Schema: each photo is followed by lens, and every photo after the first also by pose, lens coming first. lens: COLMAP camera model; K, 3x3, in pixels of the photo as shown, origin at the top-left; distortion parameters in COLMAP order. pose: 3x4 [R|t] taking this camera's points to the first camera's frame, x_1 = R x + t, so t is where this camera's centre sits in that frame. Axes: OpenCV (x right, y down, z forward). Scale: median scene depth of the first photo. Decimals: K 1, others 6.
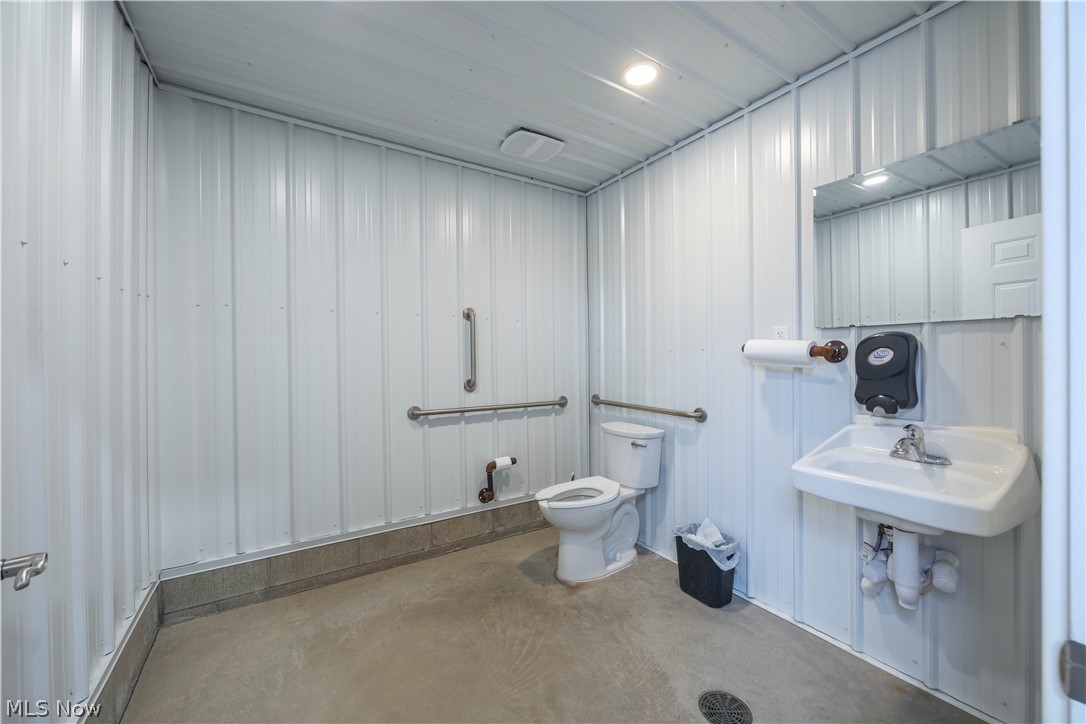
lens RADIAL K [[424.5, 0, 543.0], [0, 424.5, 362.0], [0, 0, 1]] dist [-0.002123, -0.000105]
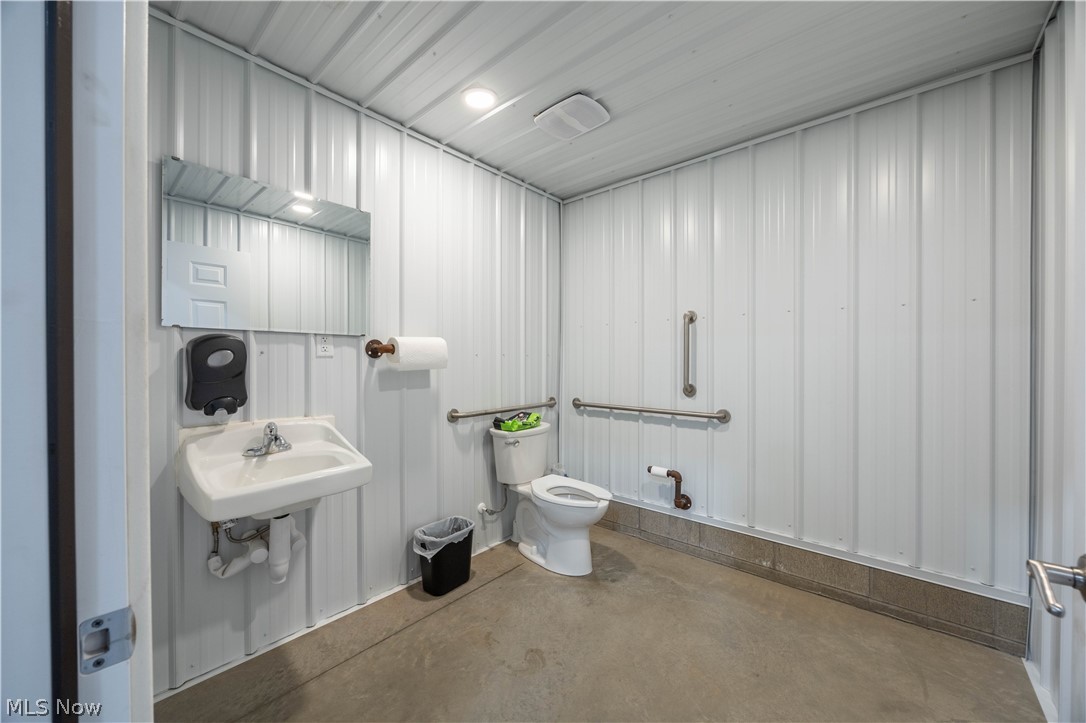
lens RADIAL K [[412.9, 0, 543.0], [0, 412.9, 361.5], [0, 0, 1]] dist [-0.000861, -0.000182]
pose [[0.284549, 0.015206, -0.958541, 0.708362], [-0.014902, 0.999824, 0.011437, -0.014389], [0.958546, 0.011030, 0.284725, 0.452795]]
